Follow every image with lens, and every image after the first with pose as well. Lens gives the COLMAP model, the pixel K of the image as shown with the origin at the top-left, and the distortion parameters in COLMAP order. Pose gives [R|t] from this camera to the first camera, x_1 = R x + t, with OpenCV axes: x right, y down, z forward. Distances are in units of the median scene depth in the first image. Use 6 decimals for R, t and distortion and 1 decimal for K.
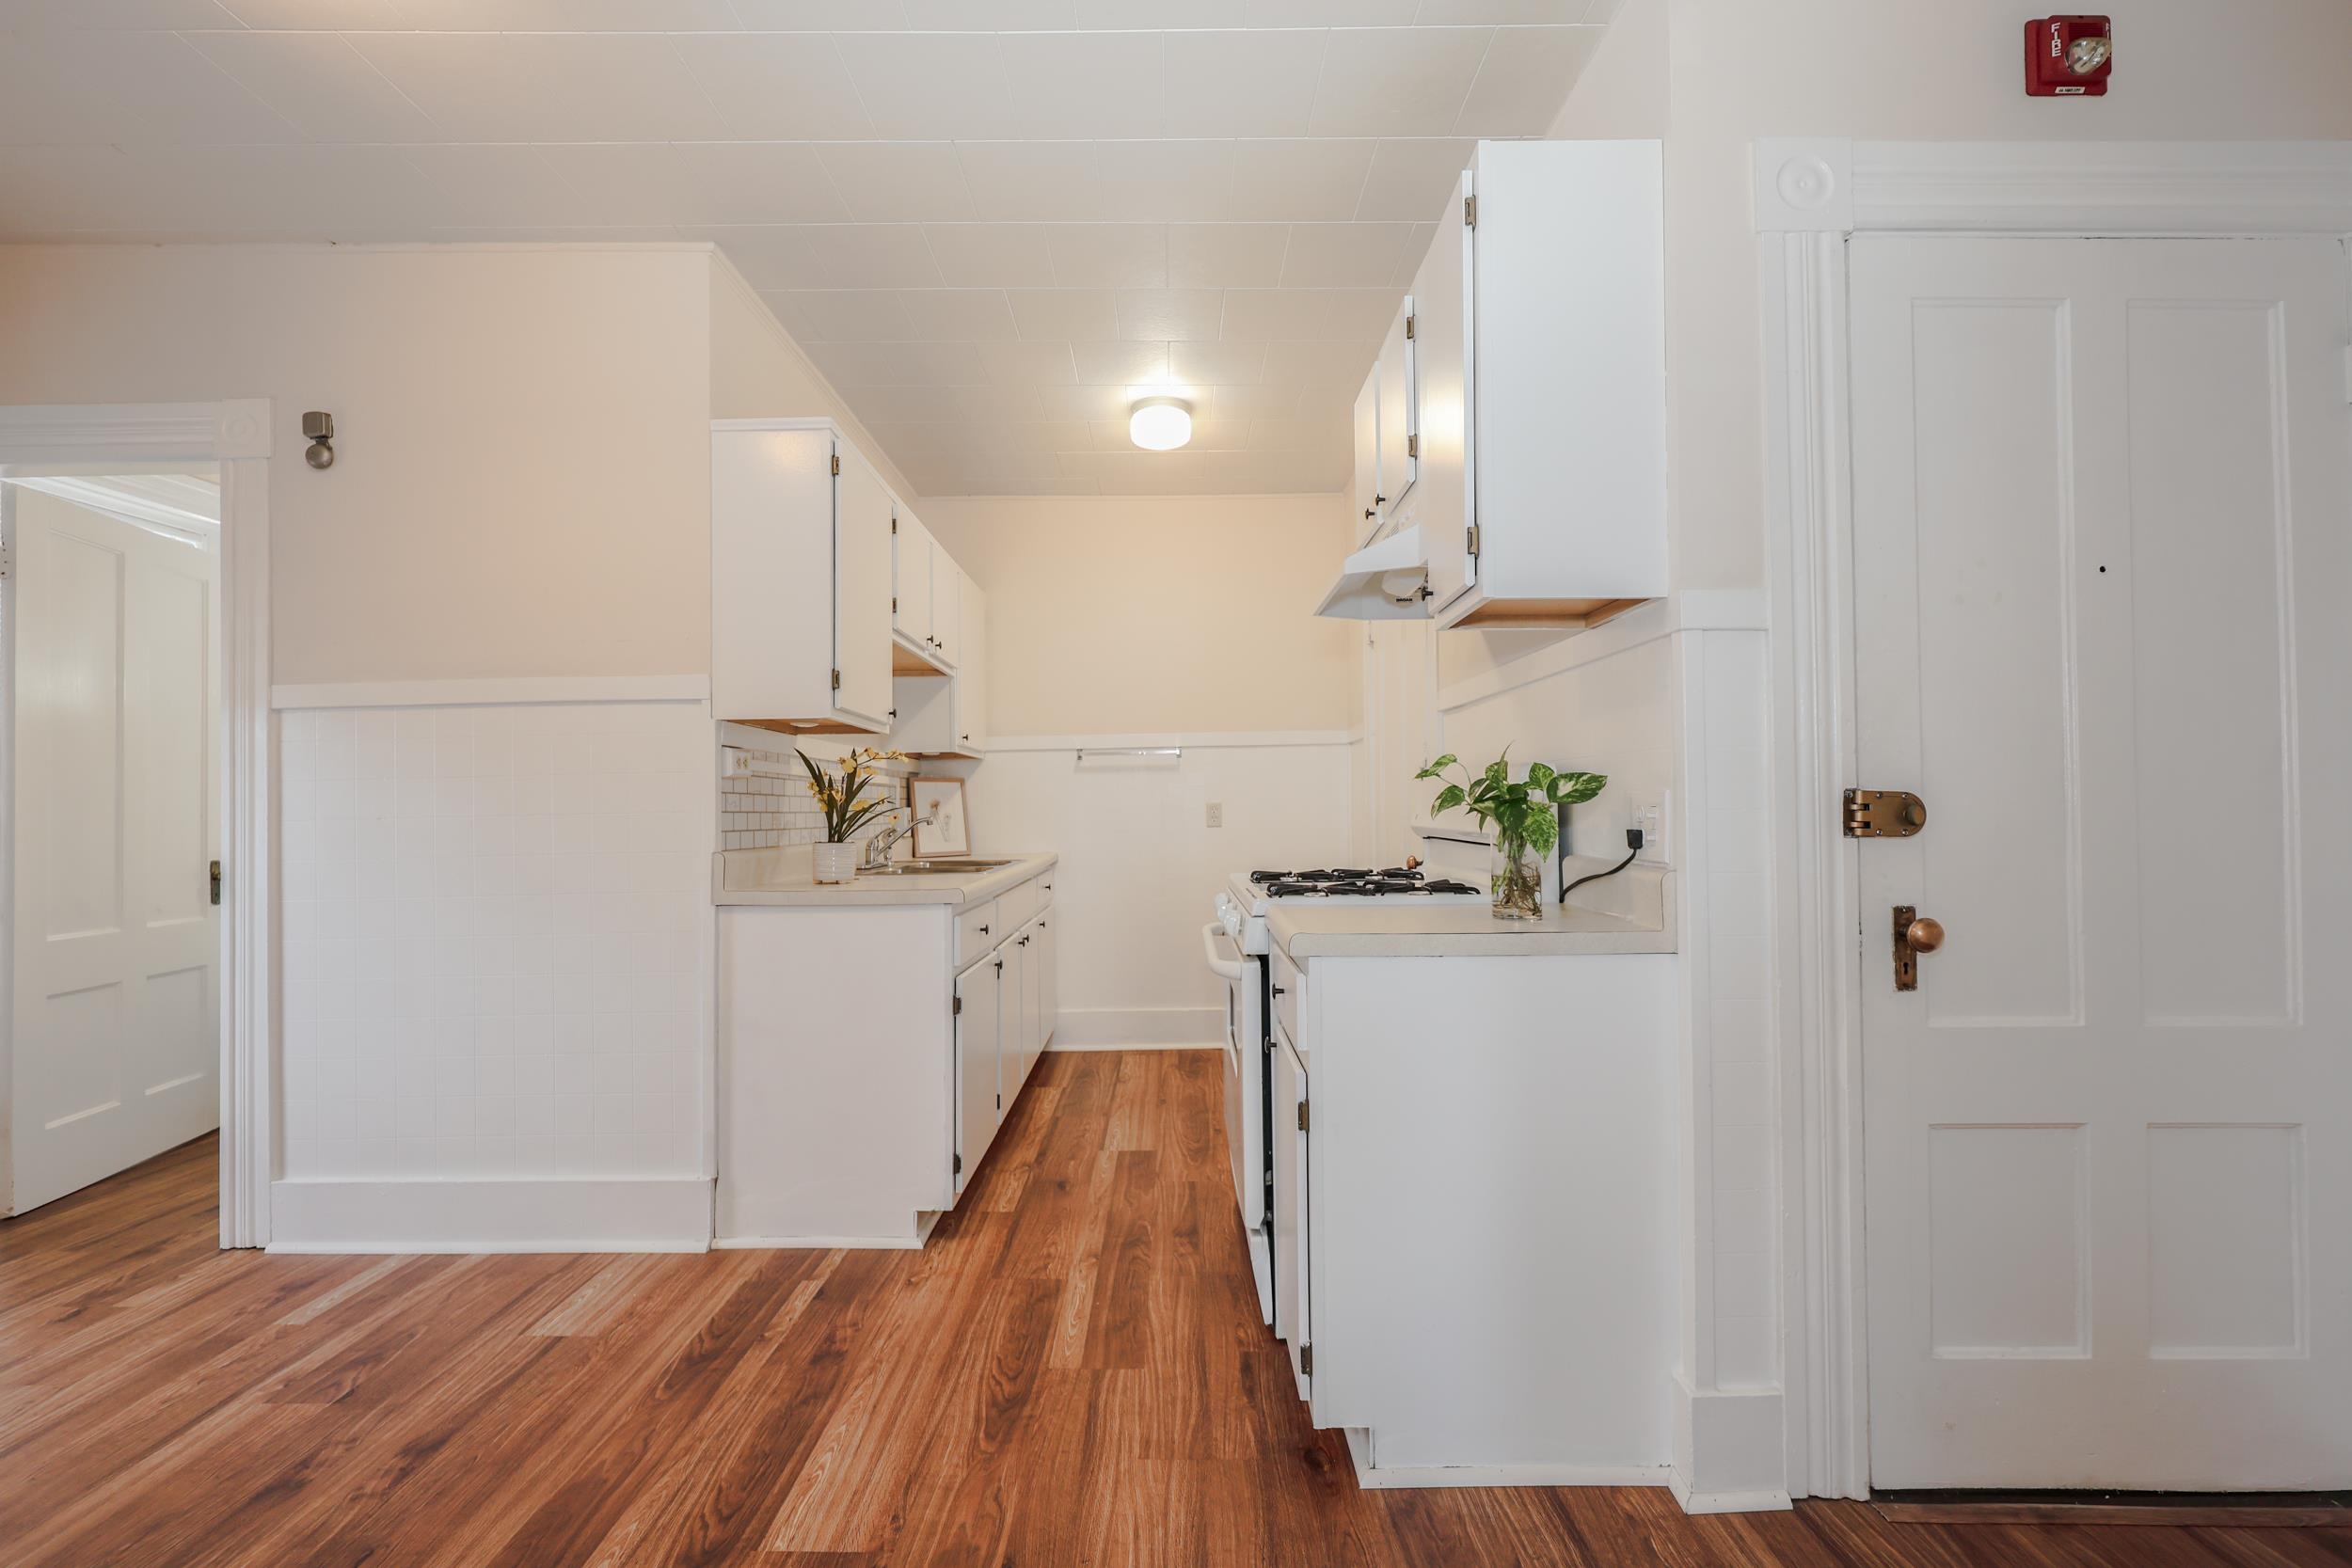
lens RADIAL K [[939.5, 0, 1173.1], [0, 939.5, 786.8], [0, 0, 1]] dist [-0.001750, -0.000145]
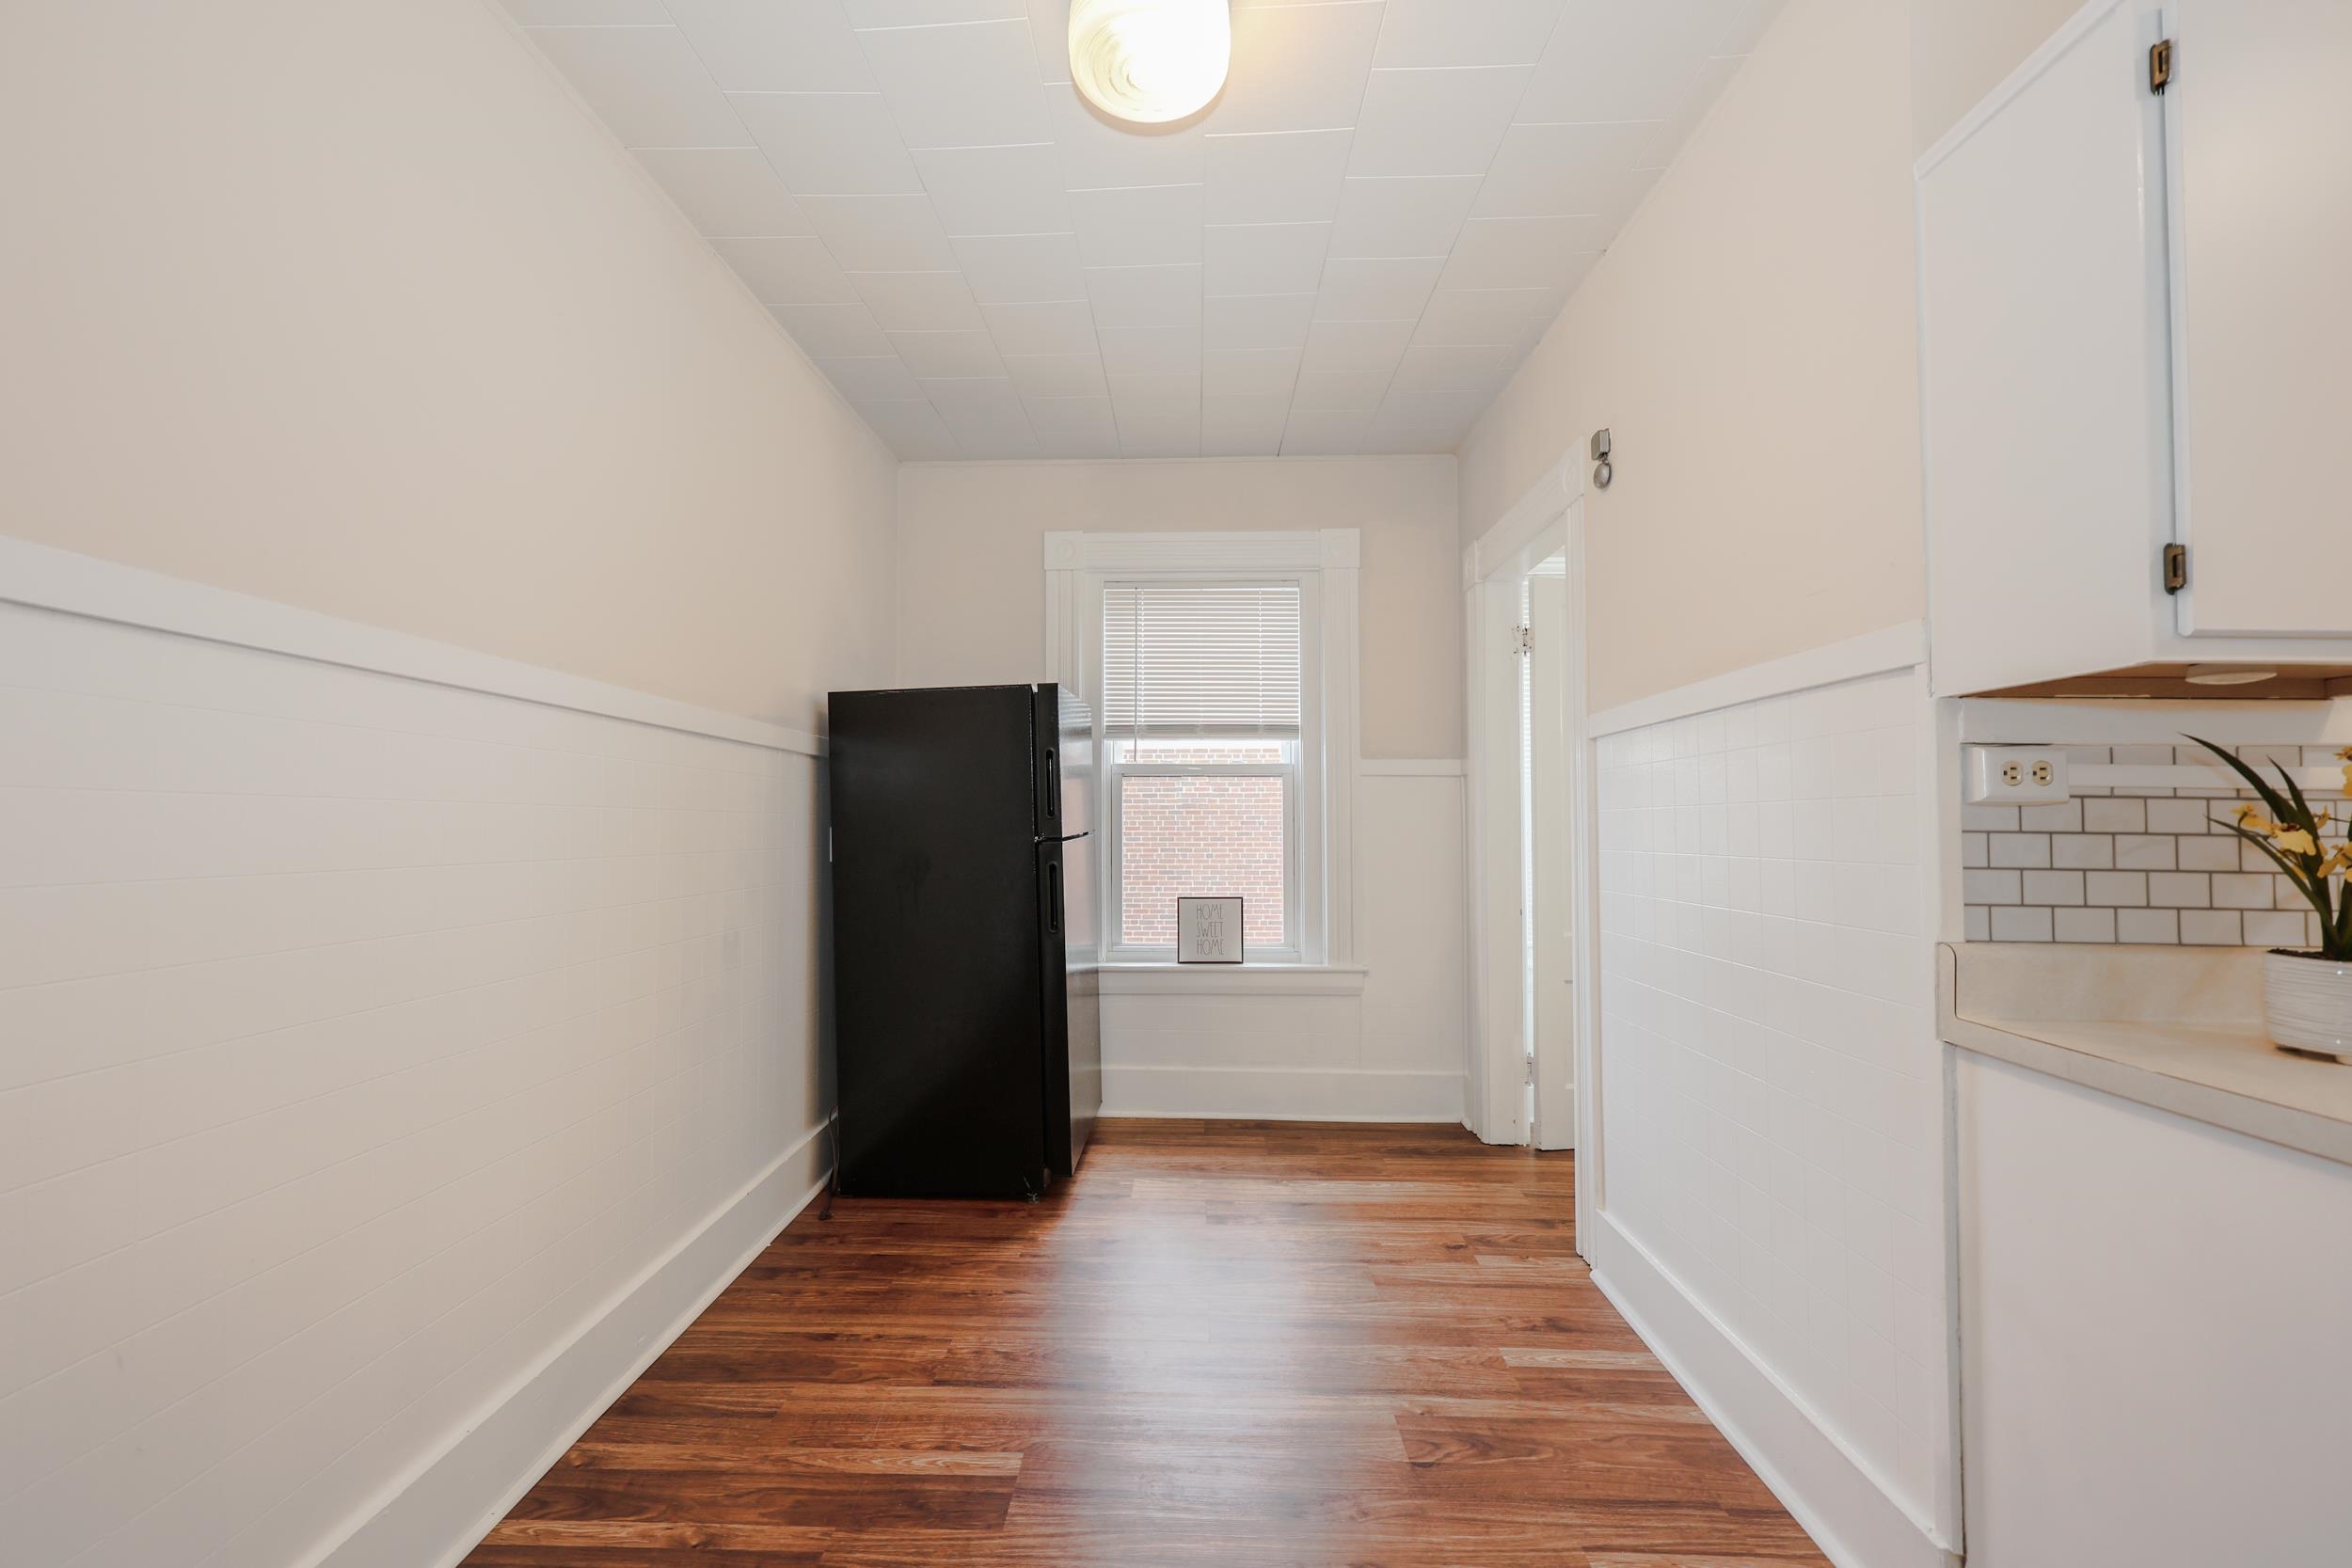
lens RADIAL K [[939.5, 0, 1172.0], [0, 939.5, 786.3], [0, 0, 1]] dist [-0.001750, -0.000145]
pose [[-0.025261, -0.022770, -0.999422, 0.069753], [0.010593, 0.999678, -0.023044, -0.013227], [0.999625, -0.011169, -0.025012, 0.612187]]
